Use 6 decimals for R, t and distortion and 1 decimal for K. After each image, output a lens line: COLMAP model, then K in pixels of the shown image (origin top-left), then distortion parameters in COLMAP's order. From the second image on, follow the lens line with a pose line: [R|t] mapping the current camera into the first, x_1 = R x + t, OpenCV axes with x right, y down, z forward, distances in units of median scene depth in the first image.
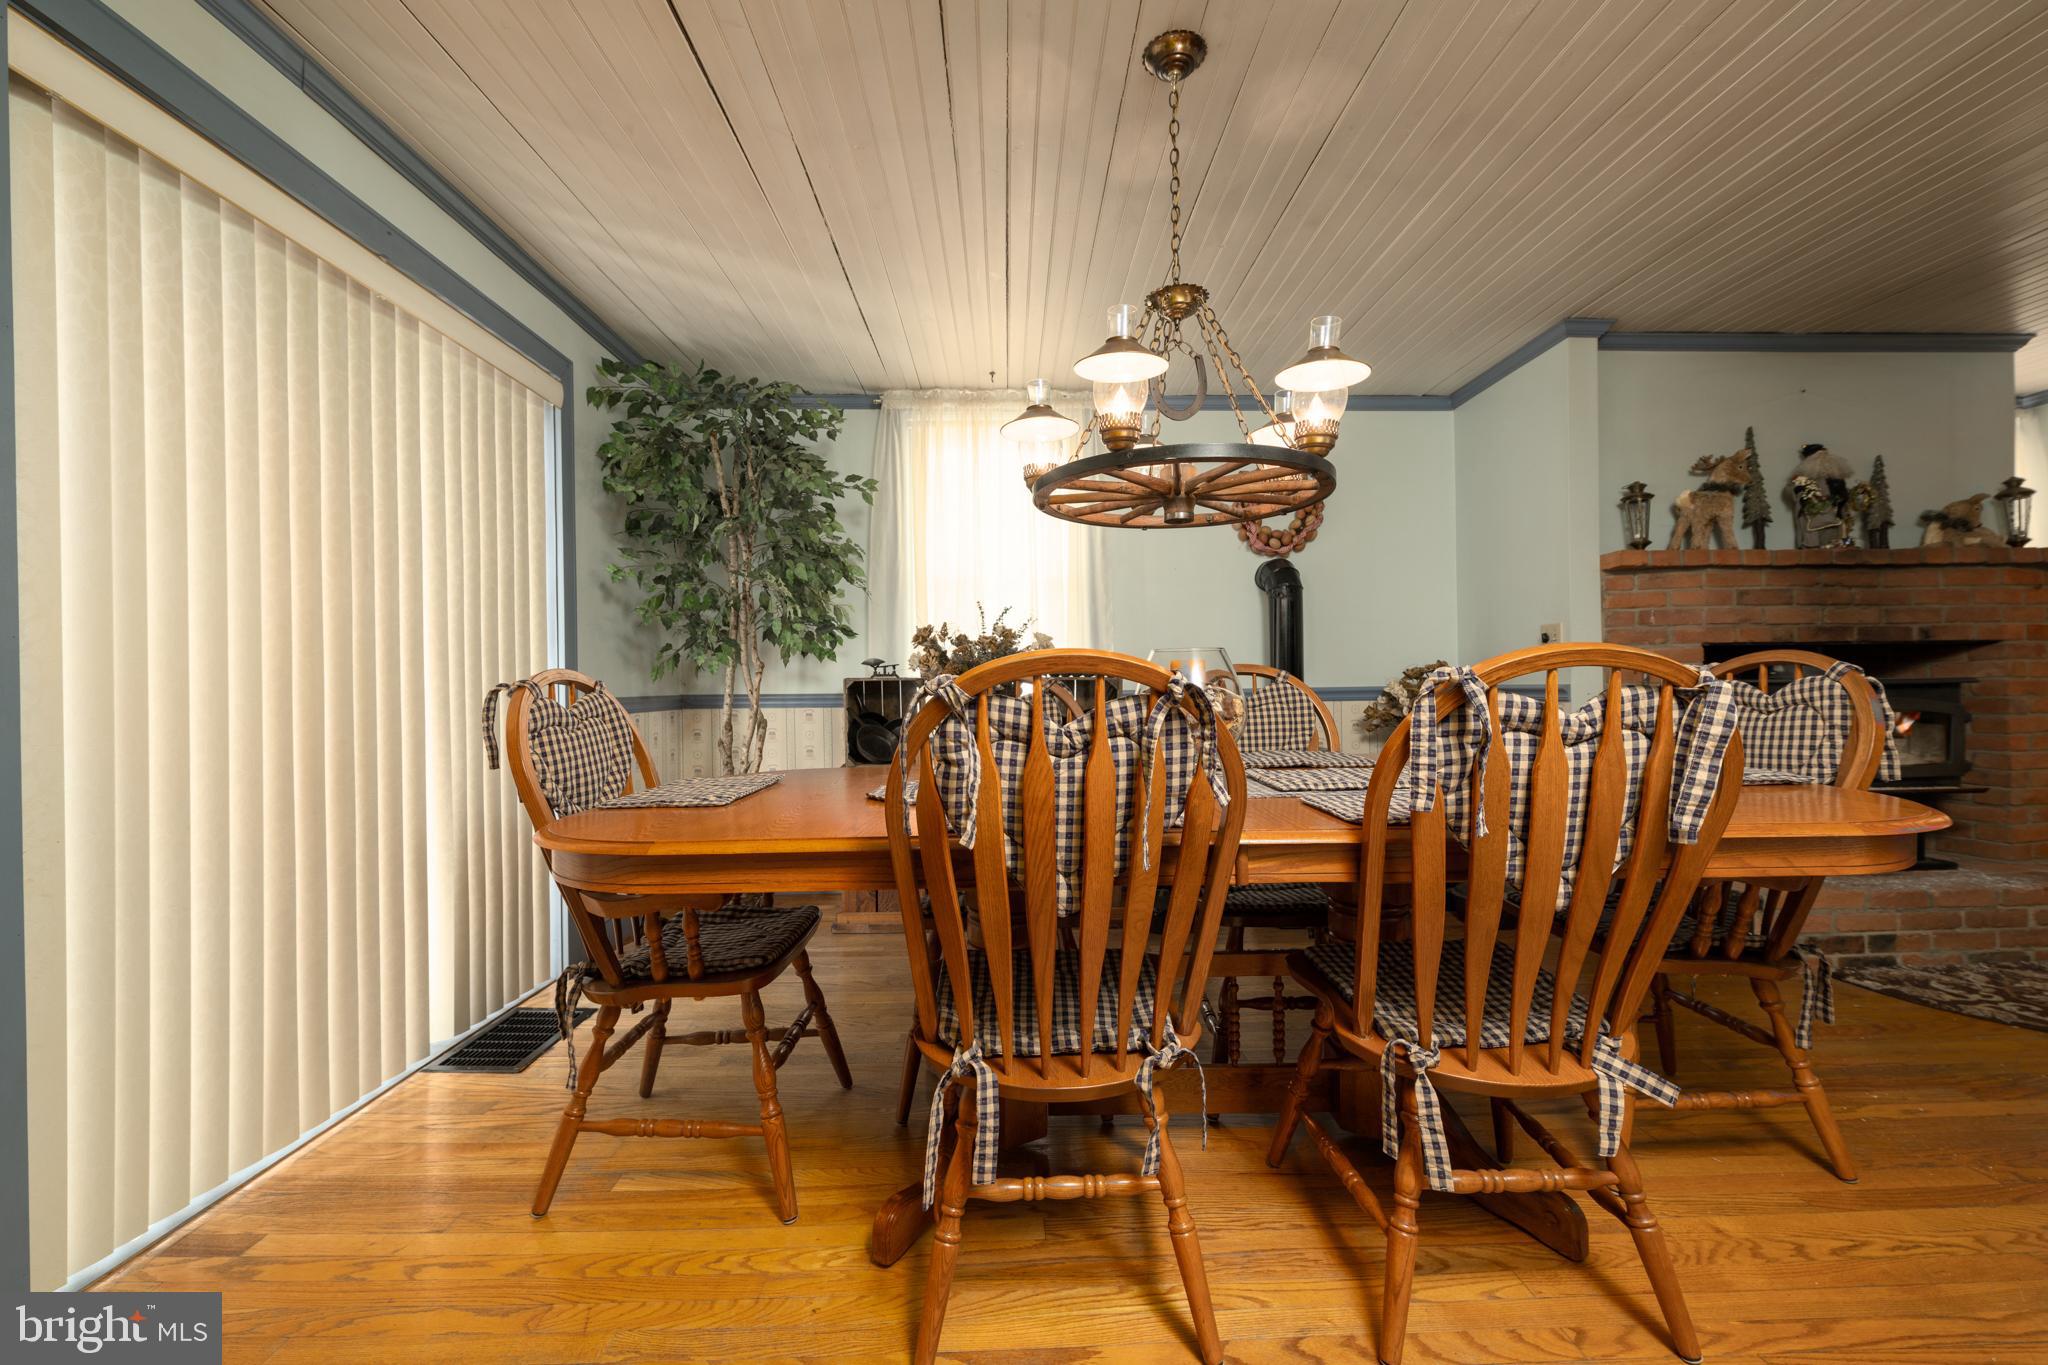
lens RADIAL K [[800.4, 0, 1025.0], [0, 800.4, 678.4], [0, 0, 1]] dist [0.001314, 0.000427]
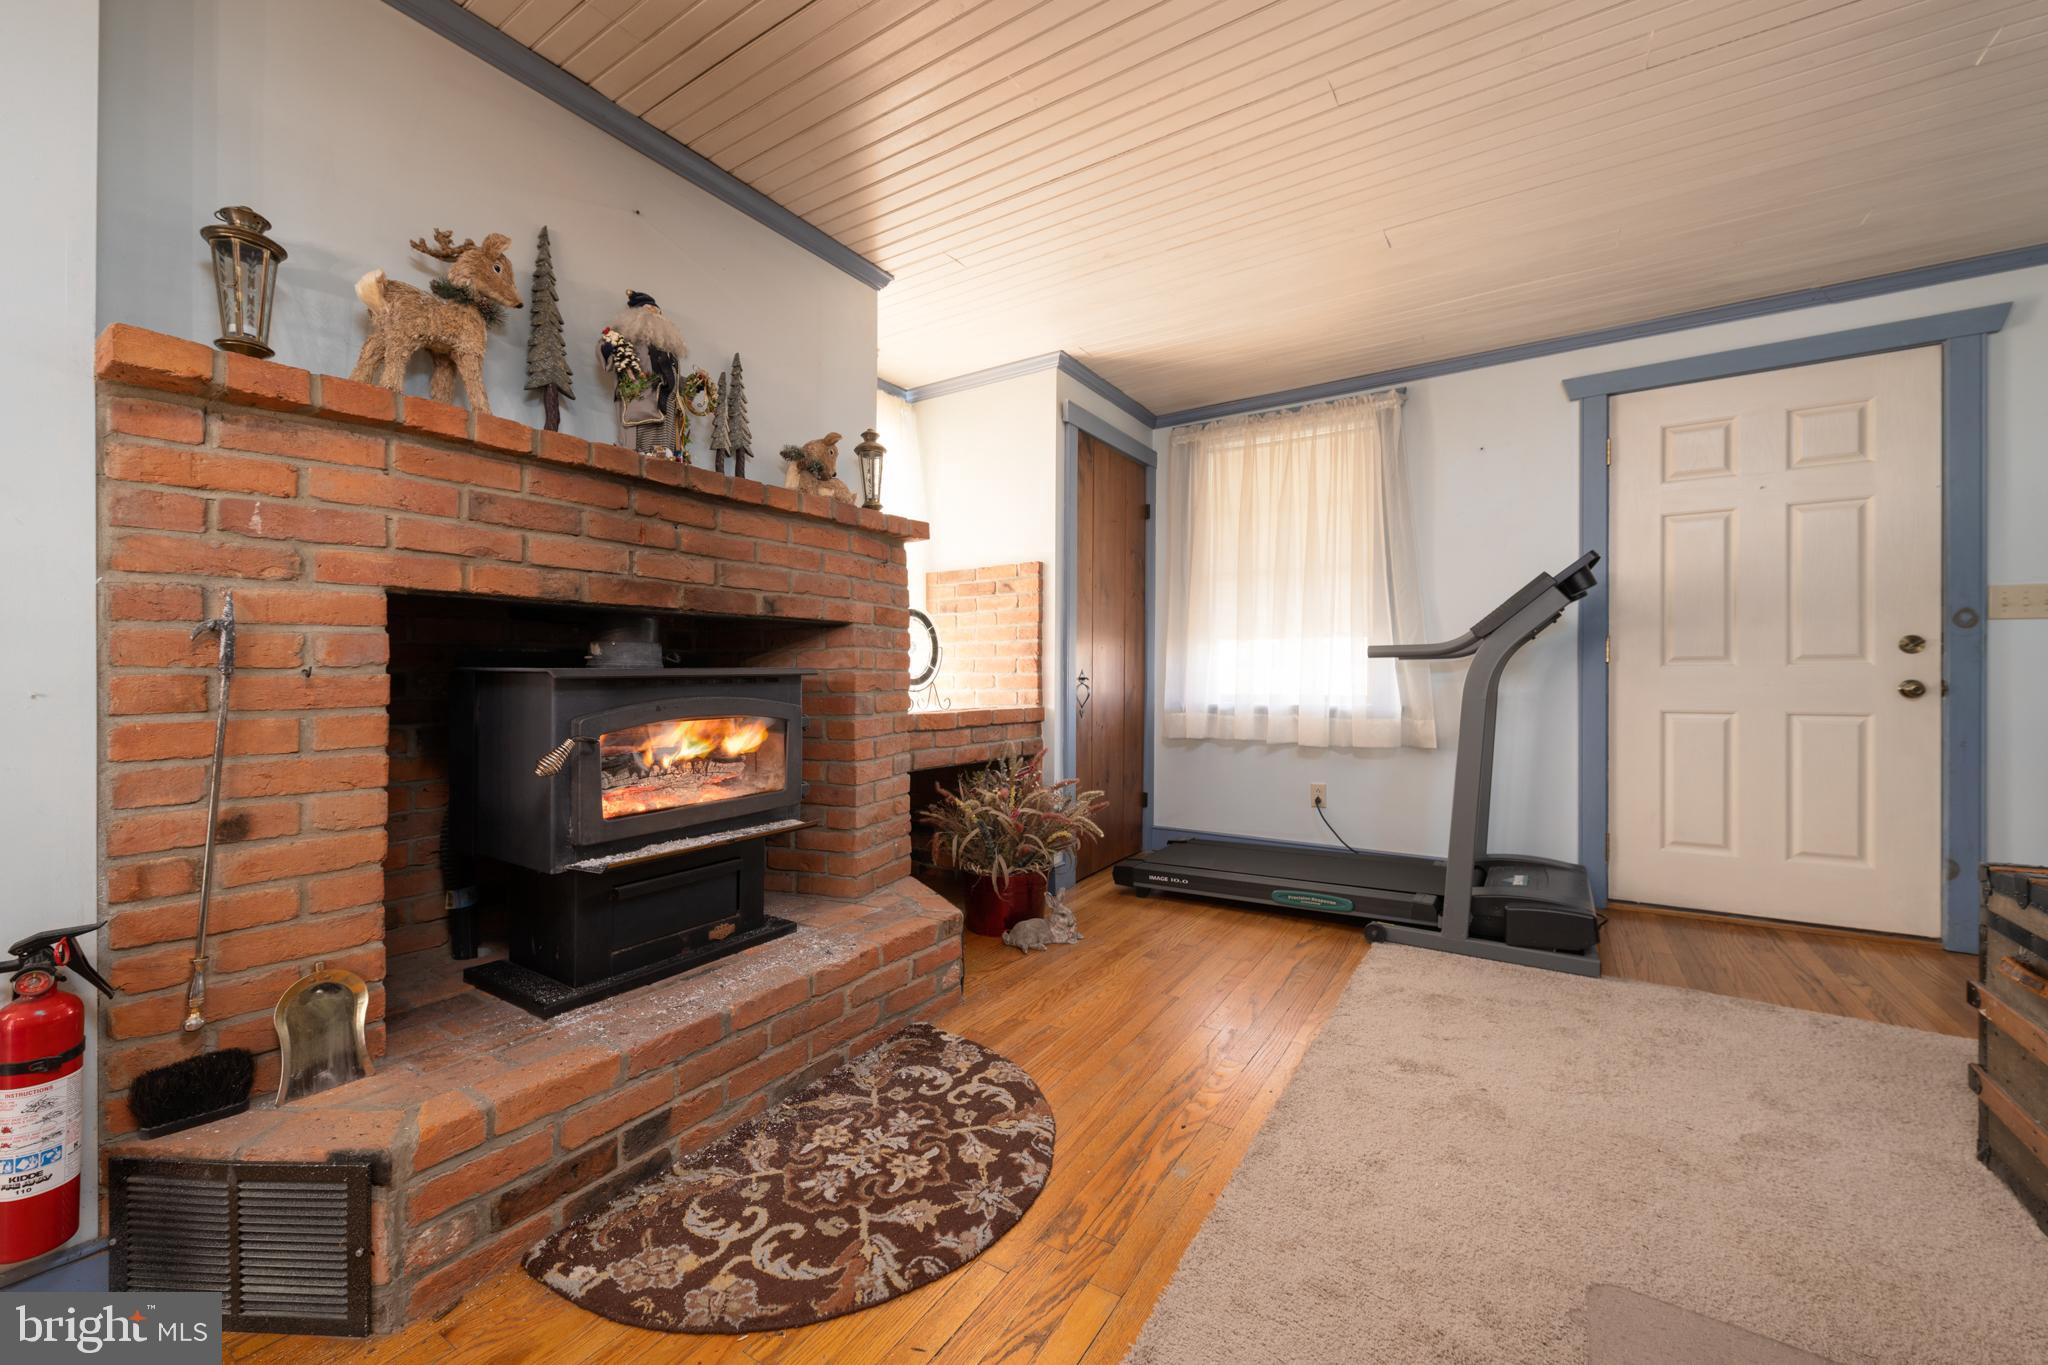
lens RADIAL K [[800.4, 0, 1015.1], [0, 800.4, 674.2], [0, 0, 1]] dist [0.001314, 0.000427]
pose [[0.571914, 0.011370, 0.820235, 0.651920], [-0.015415, 0.999876, -0.003111, 0.003193], [-0.820169, -0.010865, 0.572018, 0.407277]]
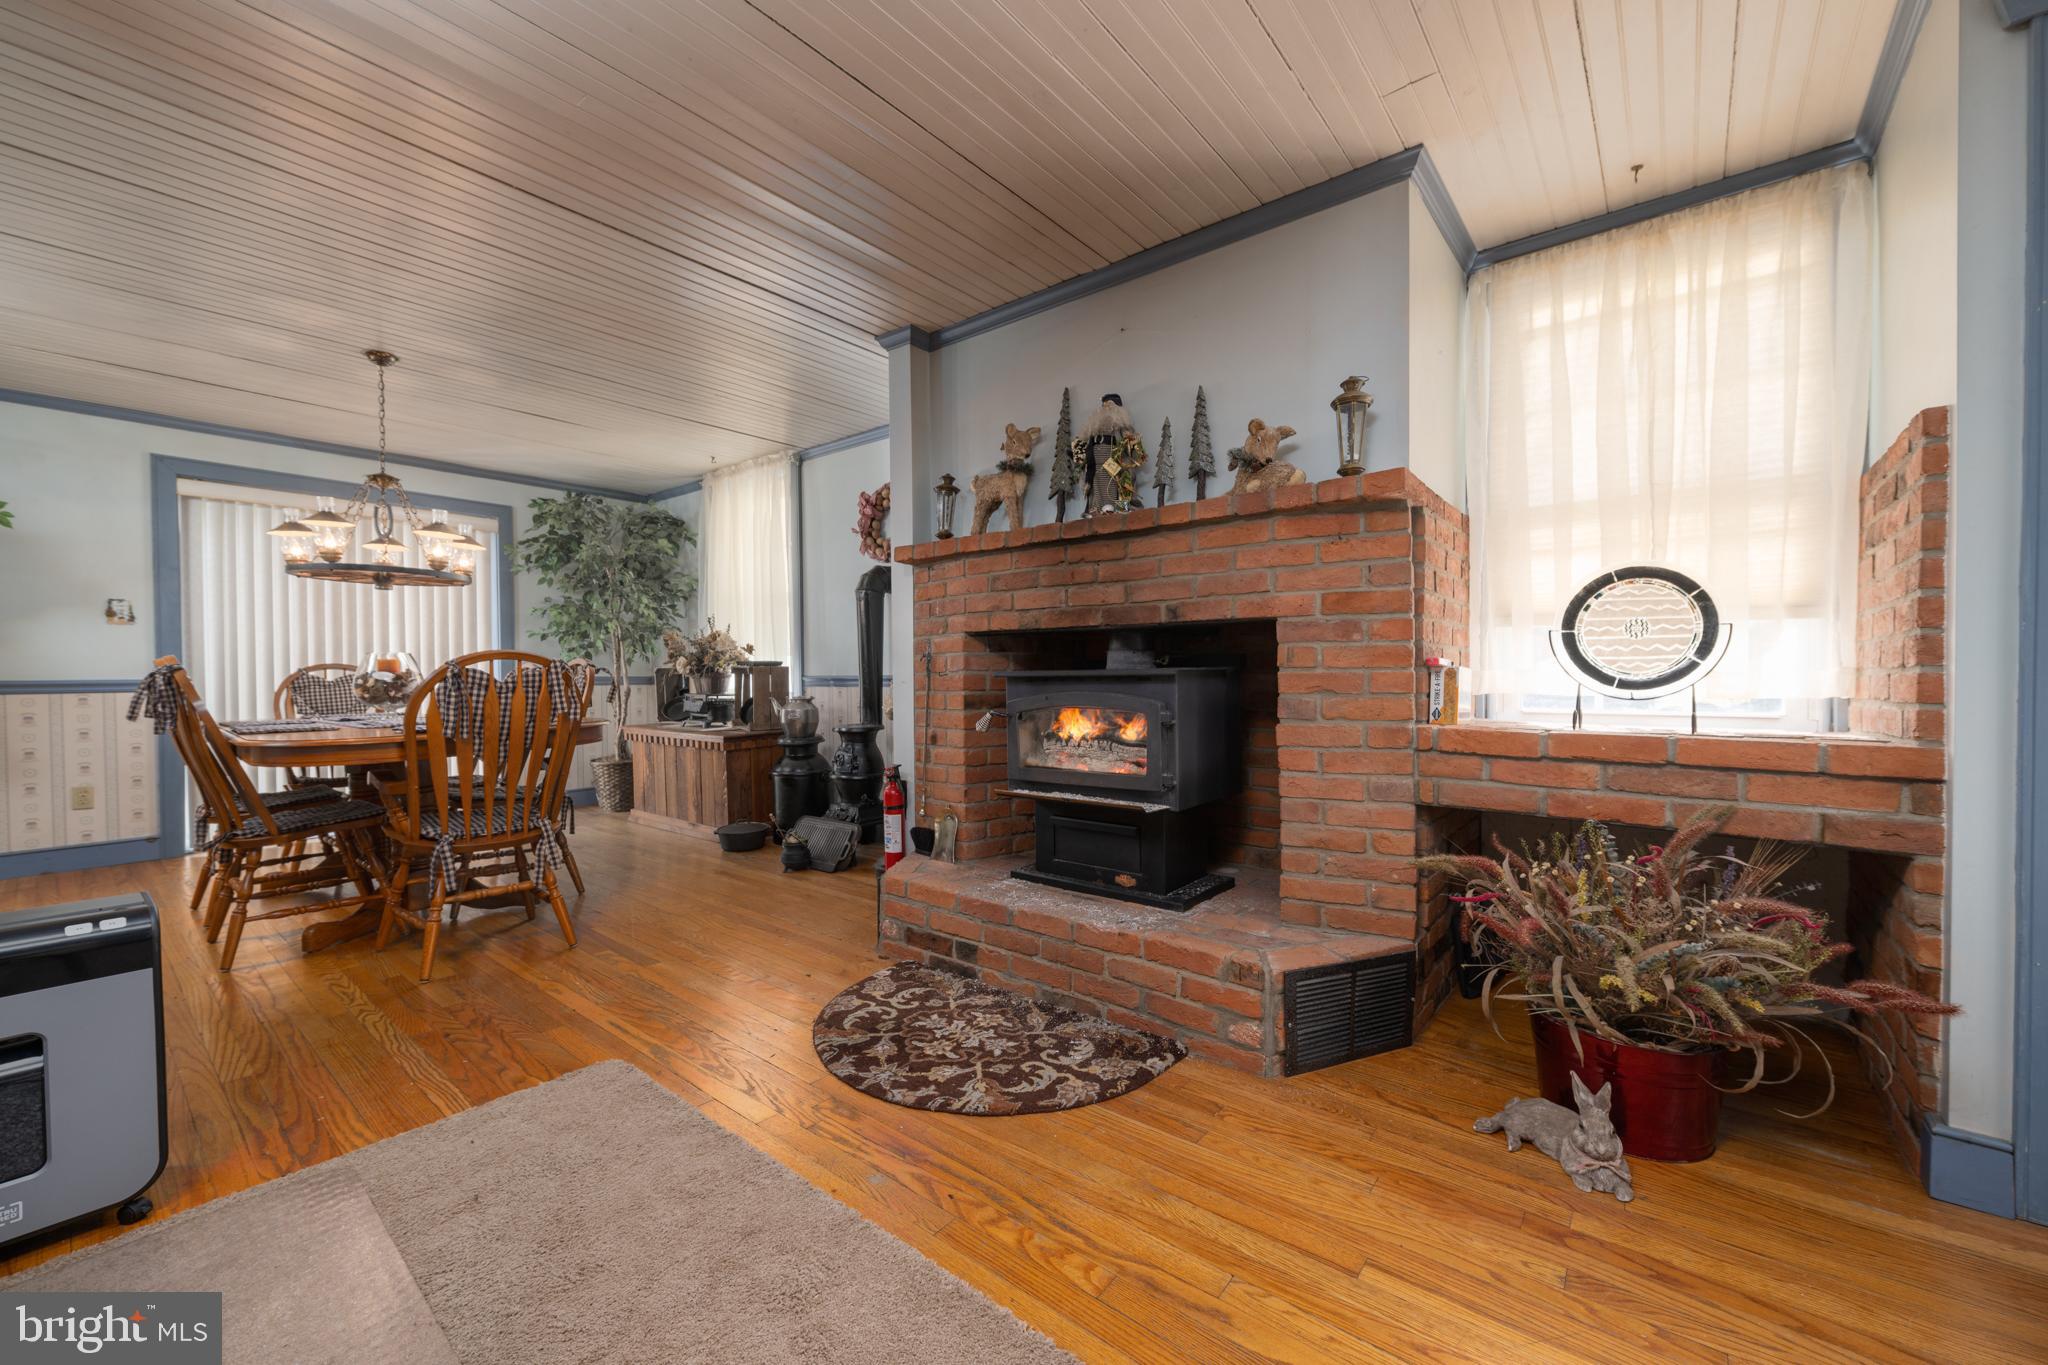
lens RADIAL K [[800.4, 0, 1029.8], [0, 800.4, 679.9], [0, 0, 1]] dist [0.001314, 0.000427]
pose [[0.755737, 0.012226, -0.654761, 1.509025], [0.002771, 0.999757, 0.021866, -0.007358], [0.654869, -0.018339, 0.755520, 0.300862]]
